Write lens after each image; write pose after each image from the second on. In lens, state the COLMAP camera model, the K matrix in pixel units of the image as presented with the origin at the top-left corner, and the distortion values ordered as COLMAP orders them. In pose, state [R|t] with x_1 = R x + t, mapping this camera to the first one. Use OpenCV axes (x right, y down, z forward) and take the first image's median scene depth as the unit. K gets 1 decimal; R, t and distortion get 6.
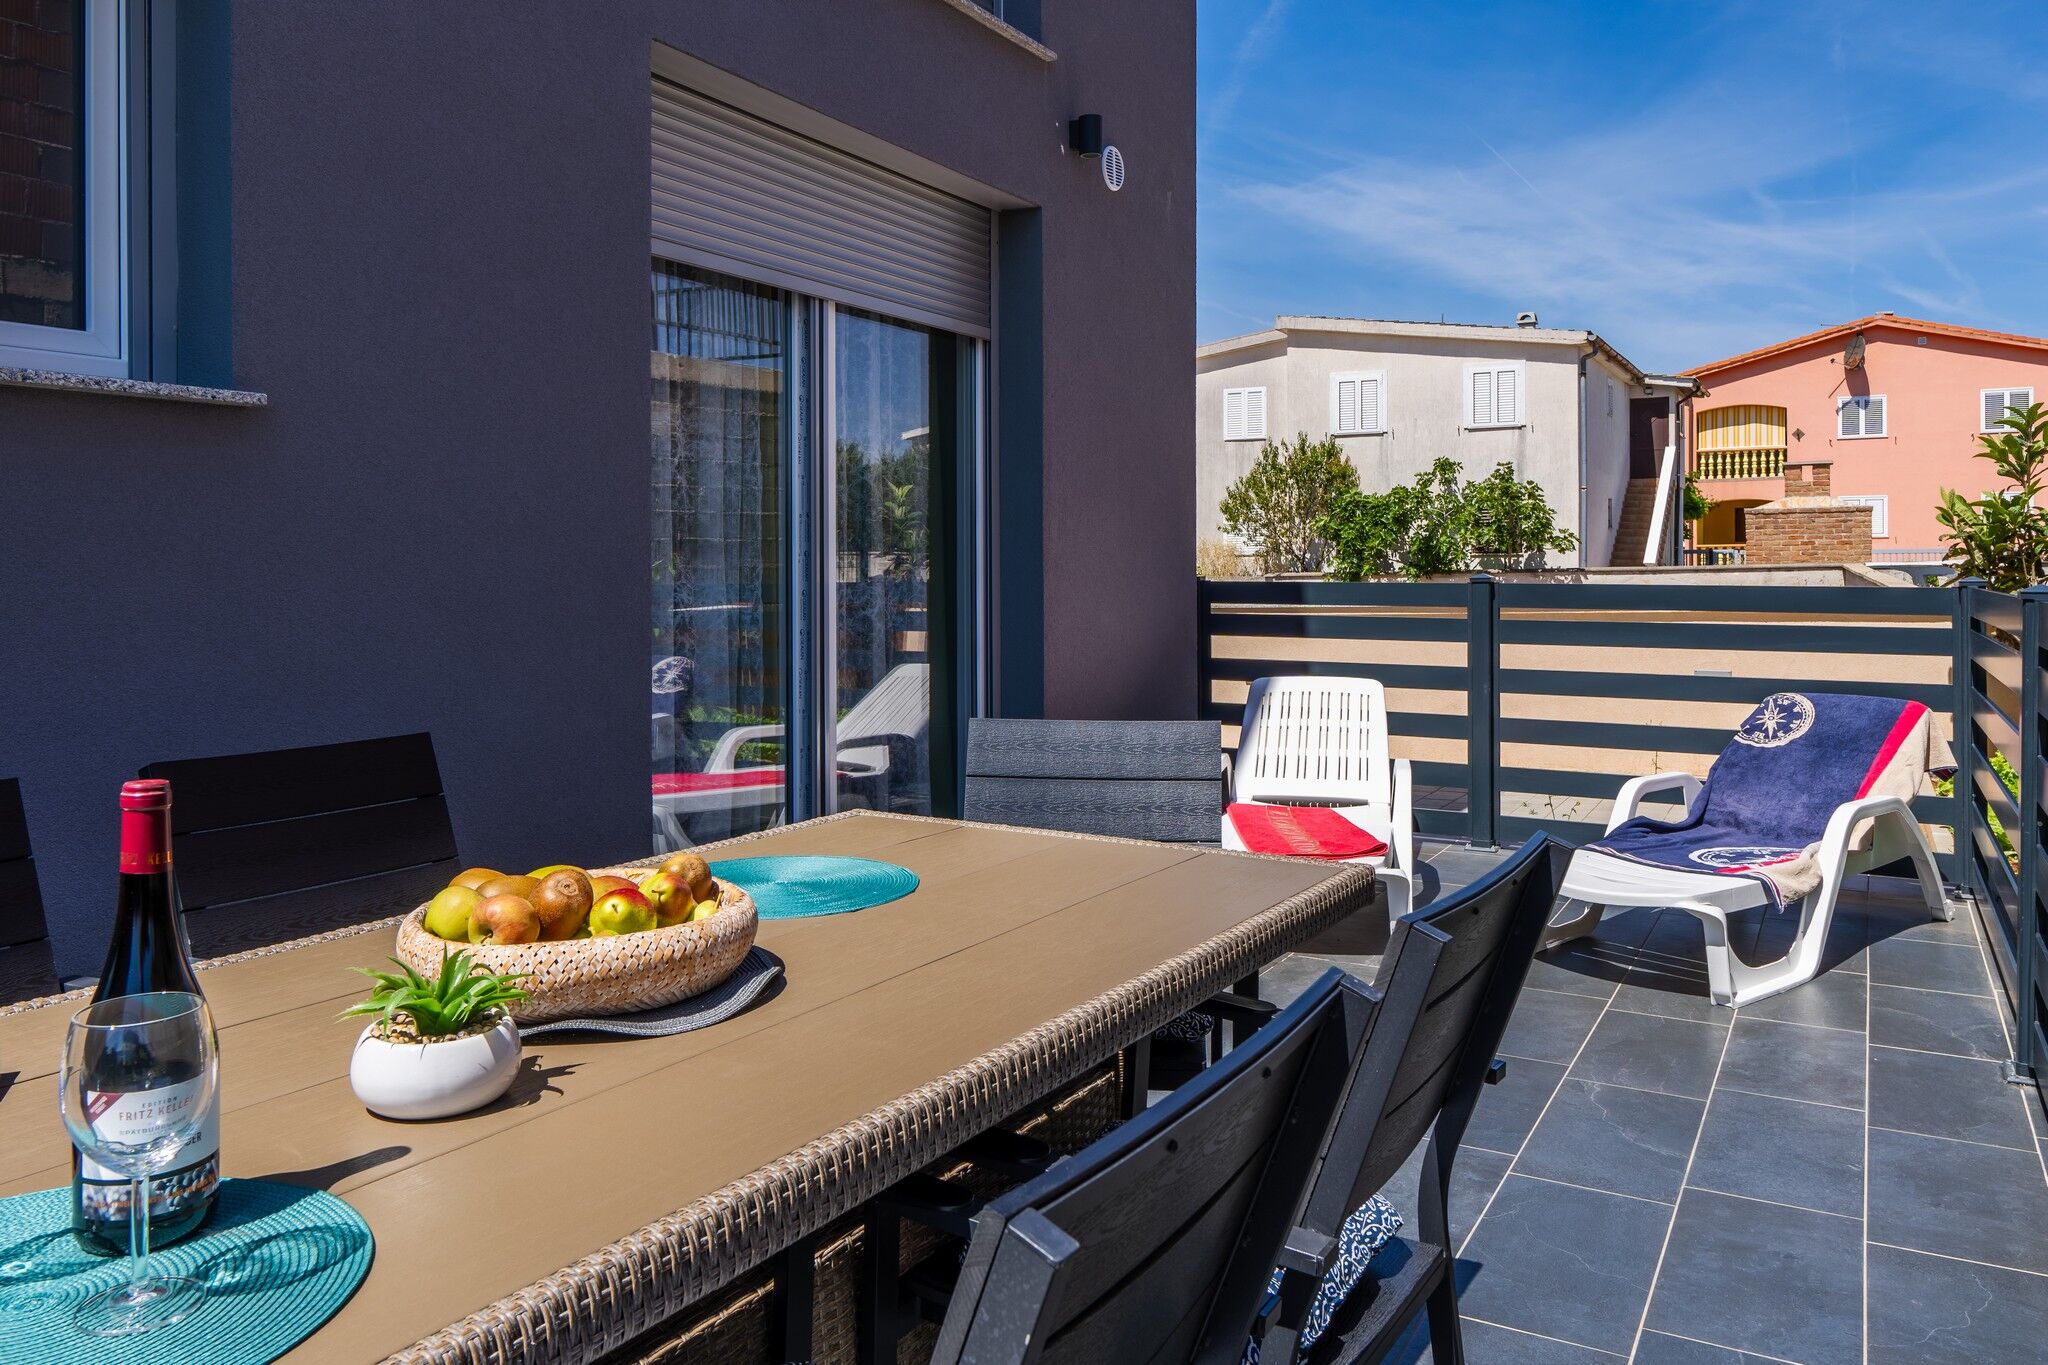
lens RADIAL K [[1429.8, 0, 1054.4], [0, 1429.8, 581.2], [0, 0, 1]] dist [-0.003402, -0.000419]
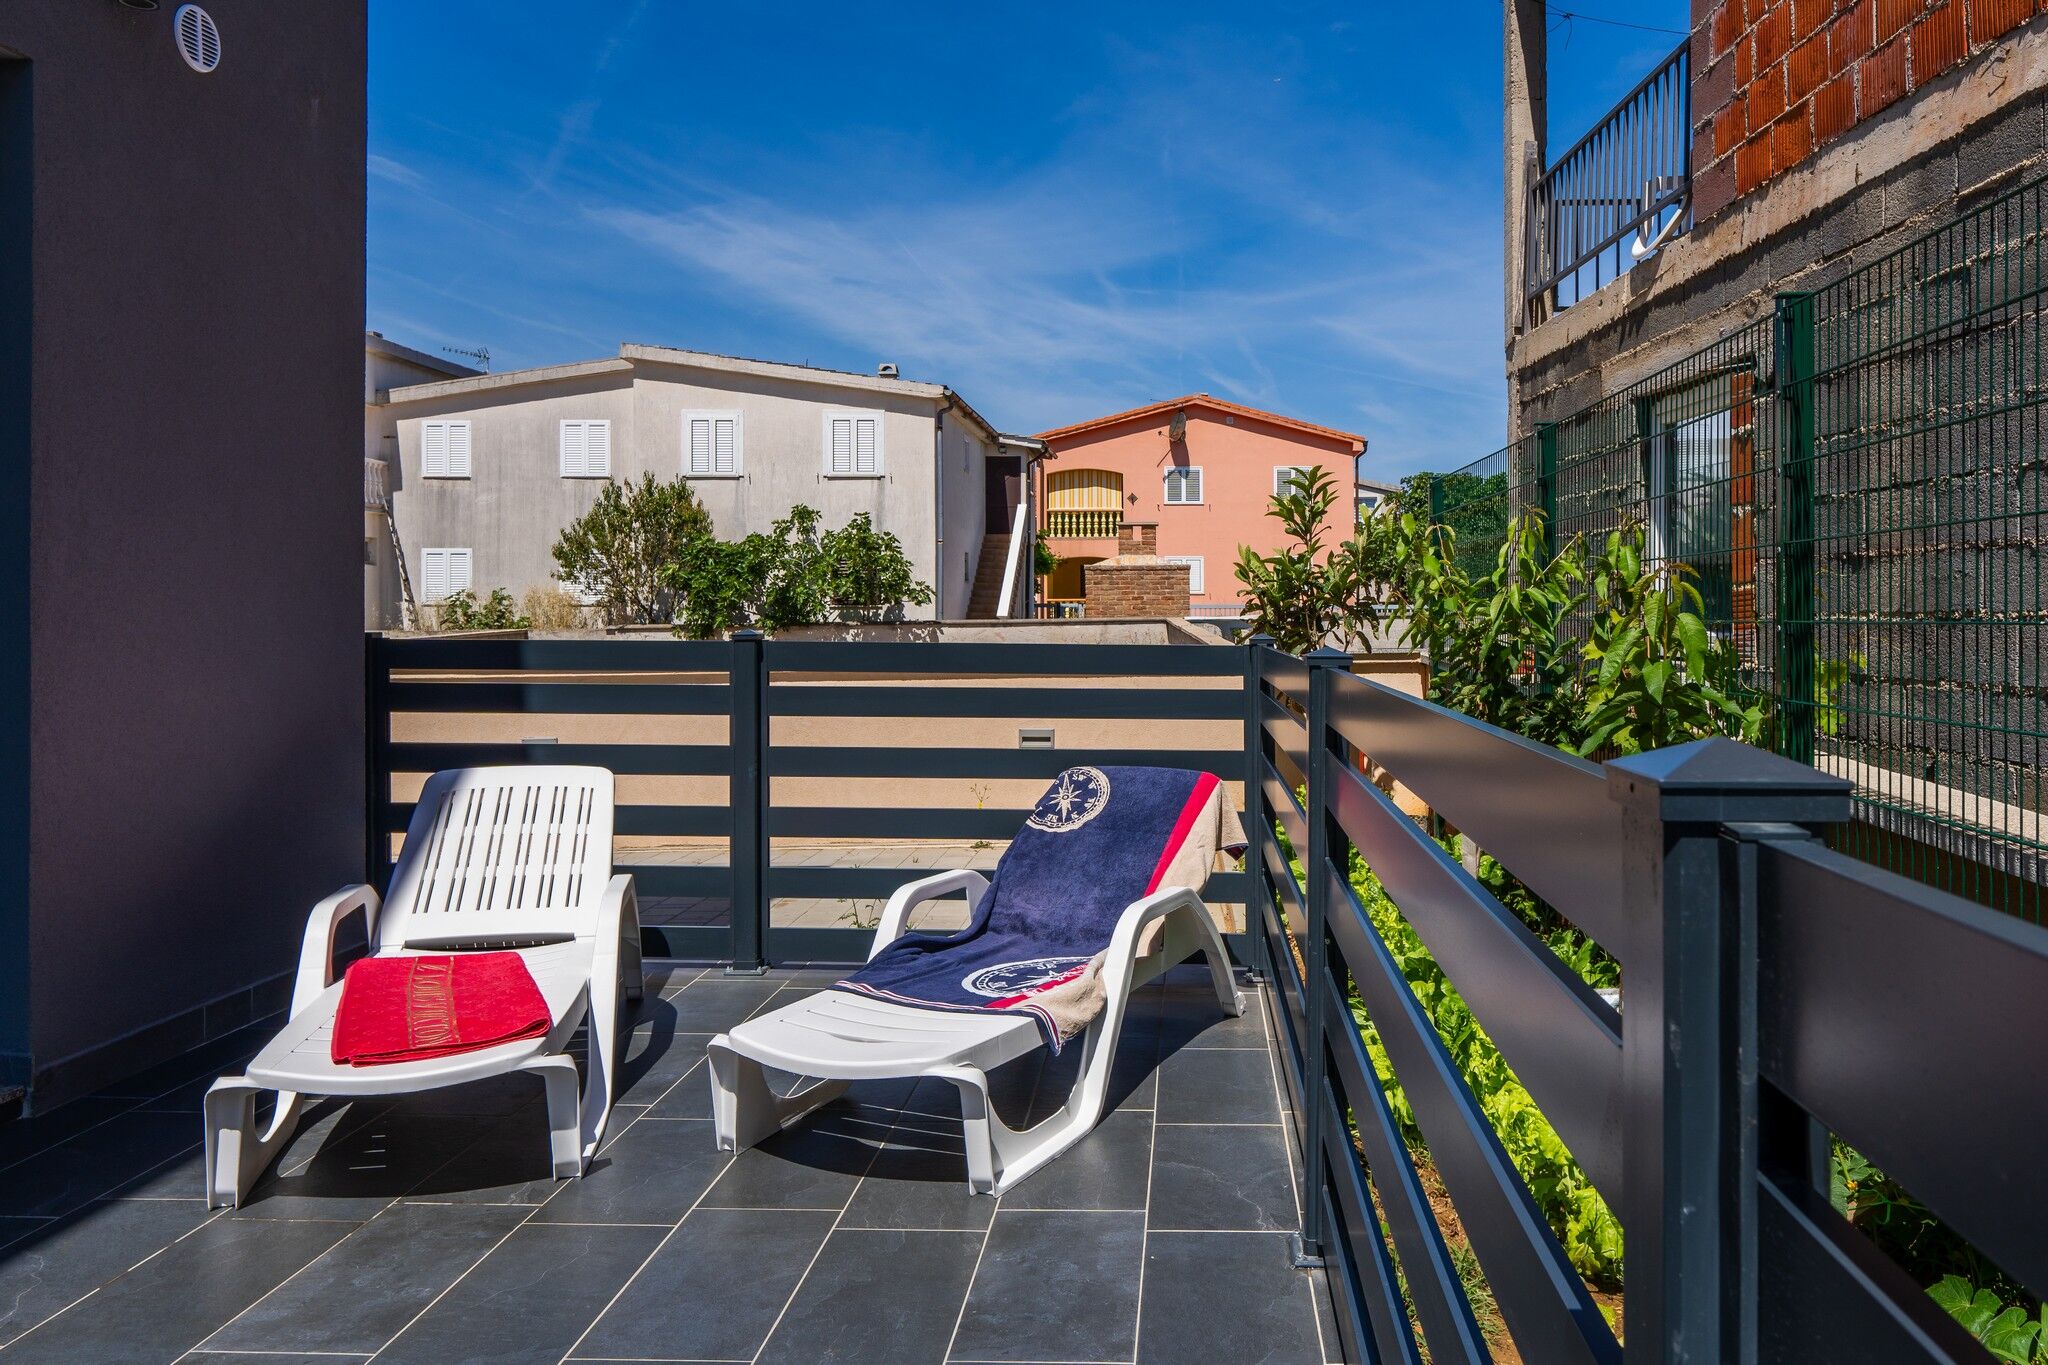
lens RADIAL K [[1432.7, 0, 1141.4], [0, 1432.7, 625.1], [0, 0, 1]] dist [-0.005859, -0.001028]
pose [[0.885695, 0.002093, 0.464263, 0.082781], [0.000394, 0.999986, -0.005260, -0.002319], [-0.464267, 0.004842, 0.885682, 0.124109]]
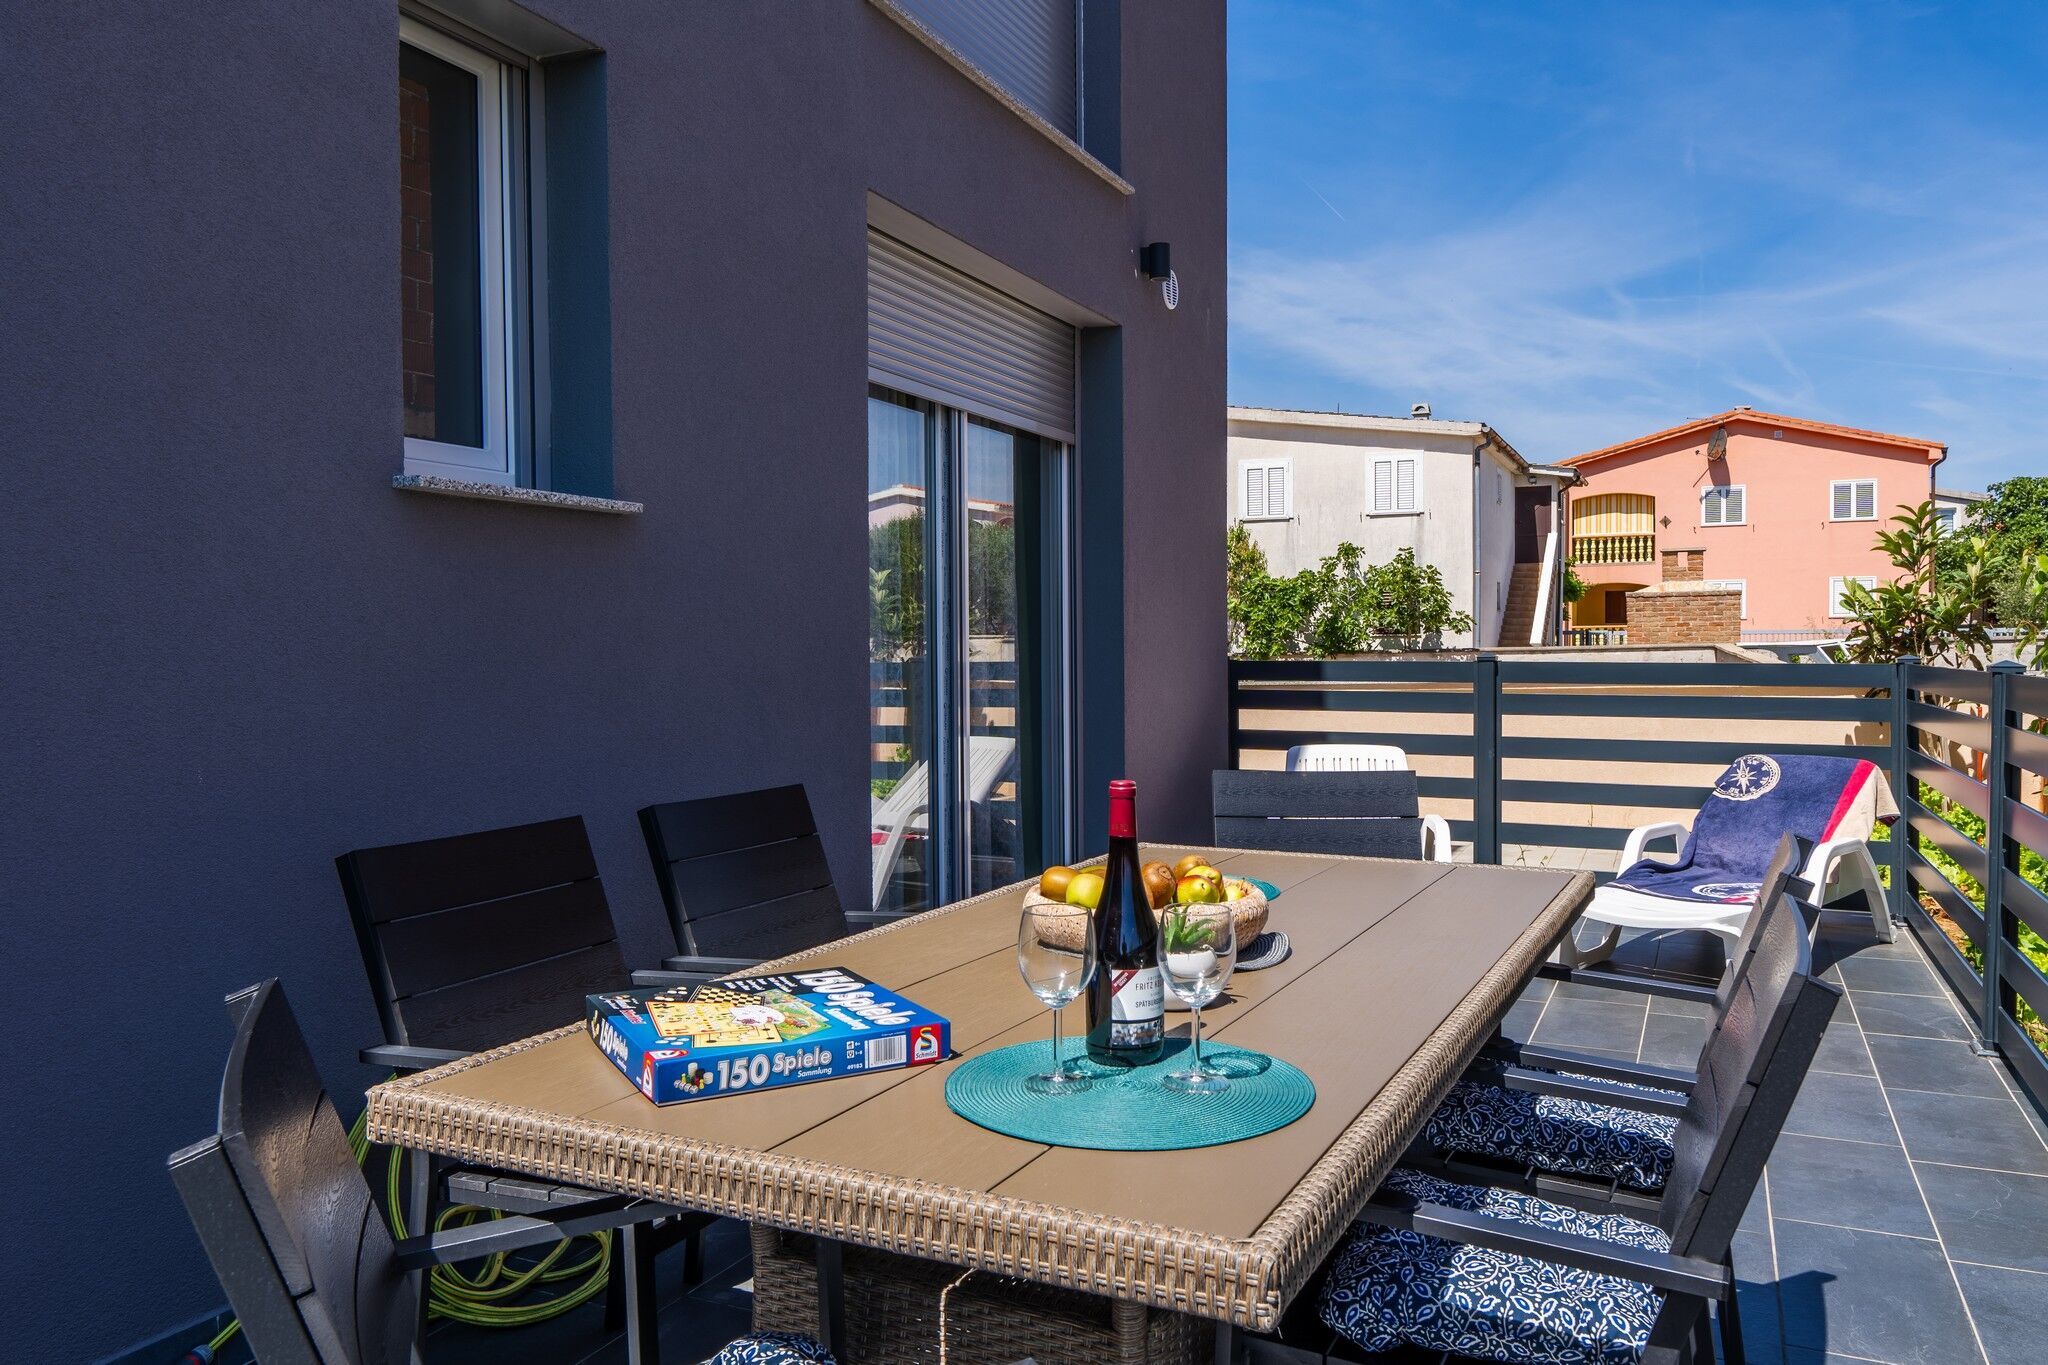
lens RADIAL K [[1425.6, 0, 1053.7], [0, 1425.6, 690.5], [0, 0, 1]] dist [-0.000951, -0.000673]
pose [[0.996249, -0.003992, 0.086436, -0.096933], [0.002260, 0.999795, 0.020122, 0.000605], [-0.086498, -0.019851, 0.996054, -0.067924]]
